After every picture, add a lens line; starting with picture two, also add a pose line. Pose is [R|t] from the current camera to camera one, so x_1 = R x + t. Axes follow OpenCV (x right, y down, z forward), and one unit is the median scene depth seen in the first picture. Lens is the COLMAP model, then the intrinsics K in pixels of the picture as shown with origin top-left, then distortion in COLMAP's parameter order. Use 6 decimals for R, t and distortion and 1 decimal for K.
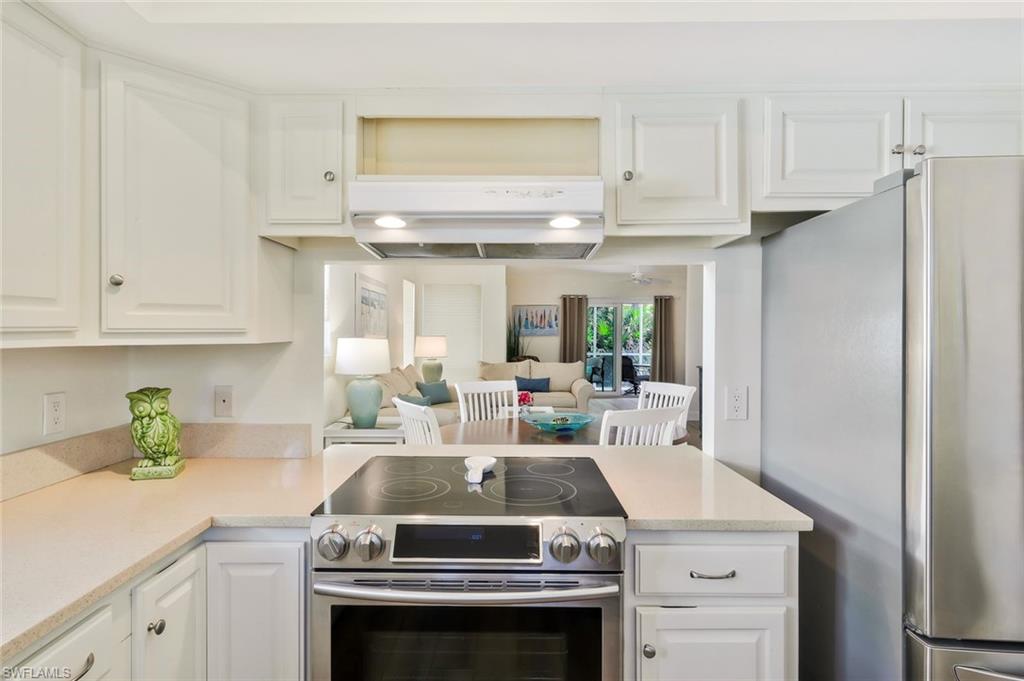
lens RADIAL K [[547.2, 0, 508.0], [0, 547.2, 334.2], [0, 0, 1]] dist [-0.001112, 0.000191]
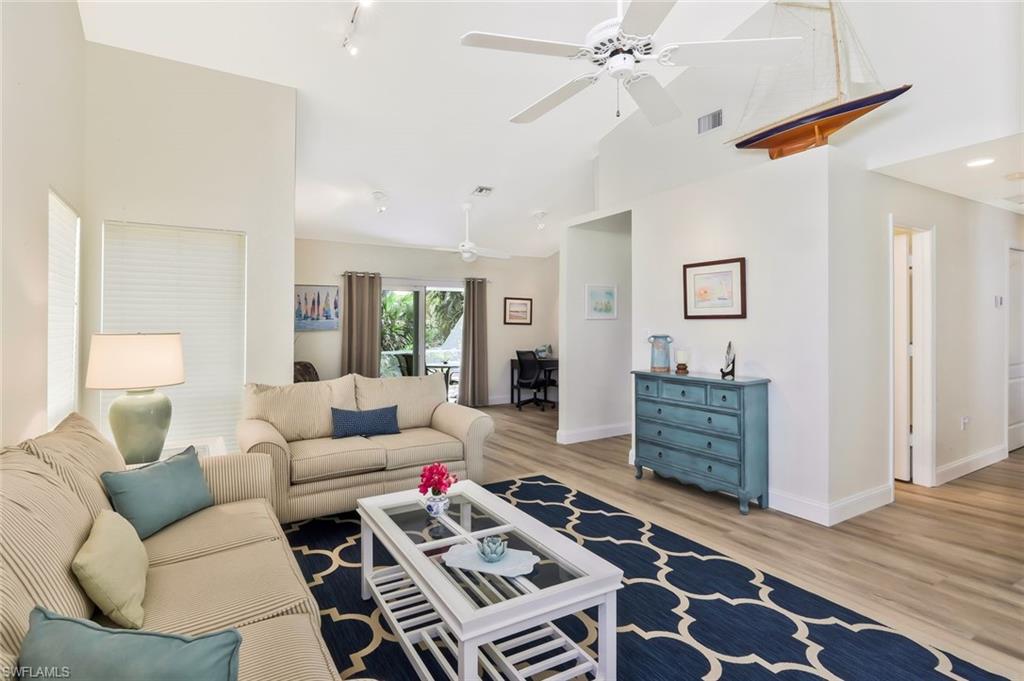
lens RADIAL K [[526.8, 0, 520.0], [0, 526.8, 320.0], [0, 0, 1]] dist [0.002139, -0.000006]
pose [[0.850789, -0.004525, 0.525488, -0.484167], [0.013084, 0.999835, -0.012574, 0.007443], [-0.525345, 0.017573, 0.850708, 2.422989]]
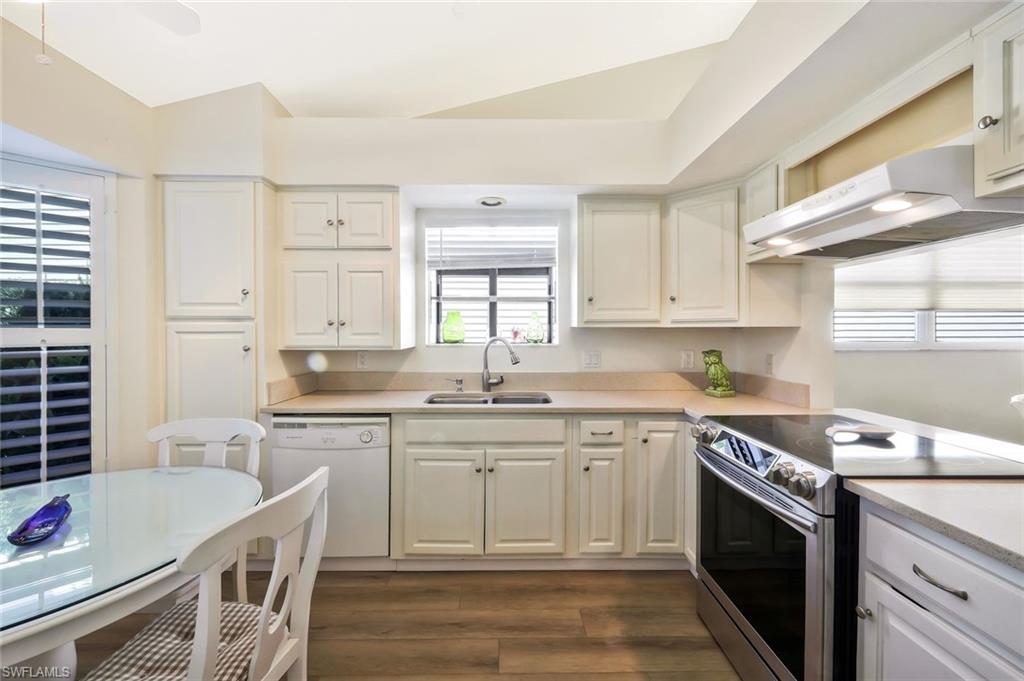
lens RADIAL K [[410.6, 0, 508.3], [0, 410.6, 333.1], [0, 0, 1]] dist [-0.007261, 0.001495]
pose [[0.015521, 0.004121, -0.999871, 0.805727], [-0.004865, 0.999980, 0.004046, 0.035686], [0.999868, 0.004802, 0.015541, 0.242912]]
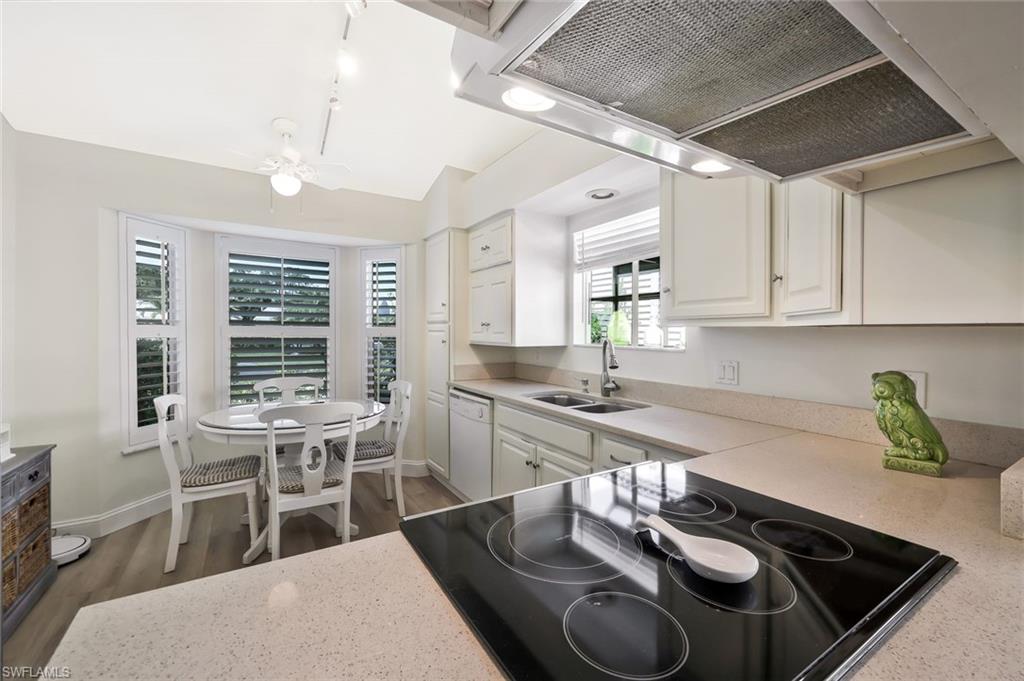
lens RADIAL K [[410.6, 0, 512.9], [0, 410.6, 333.6], [0, 0, 1]] dist [-0.007261, 0.001495]
pose [[-0.839093, -0.007514, -0.543936, 0.316340], [-0.014479, 0.999859, 0.008524, 0.033763], [0.543795, 0.015028, -0.839084, 1.242906]]
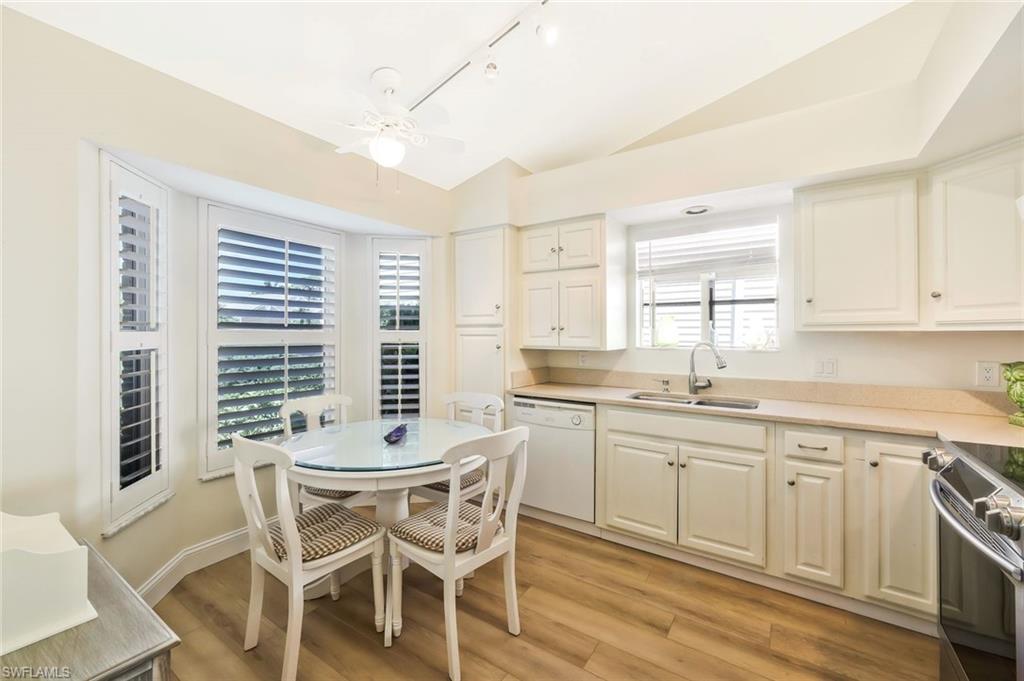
lens RADIAL K [[410.6, 0, 508.6], [0, 410.6, 330.6], [0, 0, 1]] dist [-0.007261, 0.001495]
pose [[-0.558292, -0.011941, -0.829558, 0.982219], [-0.009368, 0.999923, -0.008089, 0.036544], [0.829591, 0.003255, -0.558361, 0.482655]]
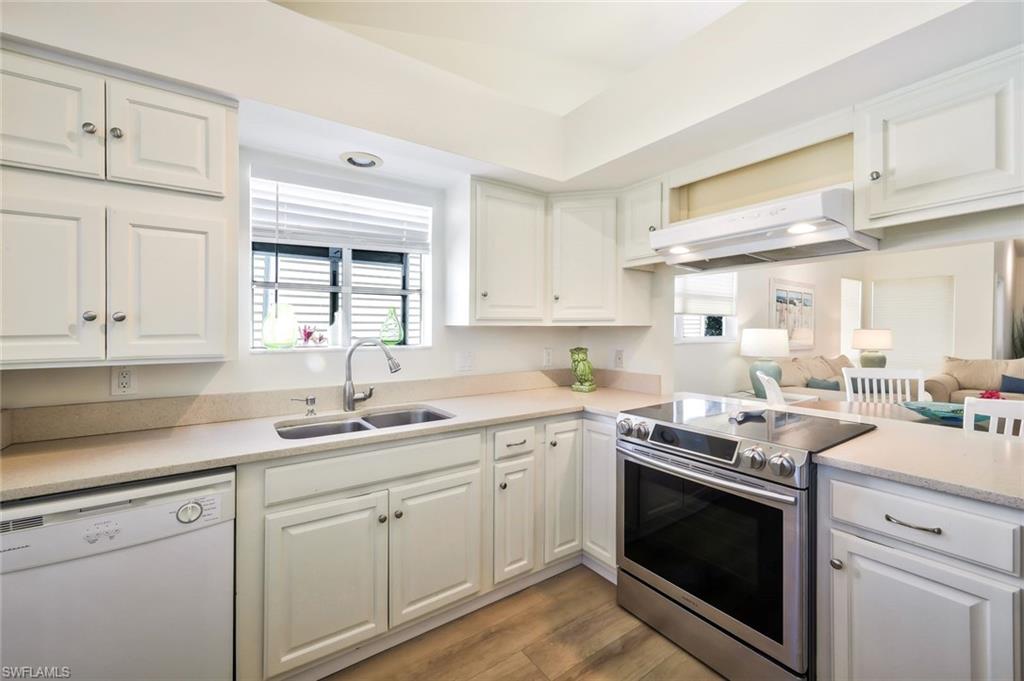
lens RADIAL K [[410.6, 0, 504.0], [0, 410.6, 334.3], [0, 0, 1]] dist [-0.007261, 0.001495]
pose [[0.570866, 0.005745, -0.821023, 0.463101], [-0.000841, 0.999979, 0.006412, 0.037187], [0.821043, -0.002970, 0.570859, -0.125633]]
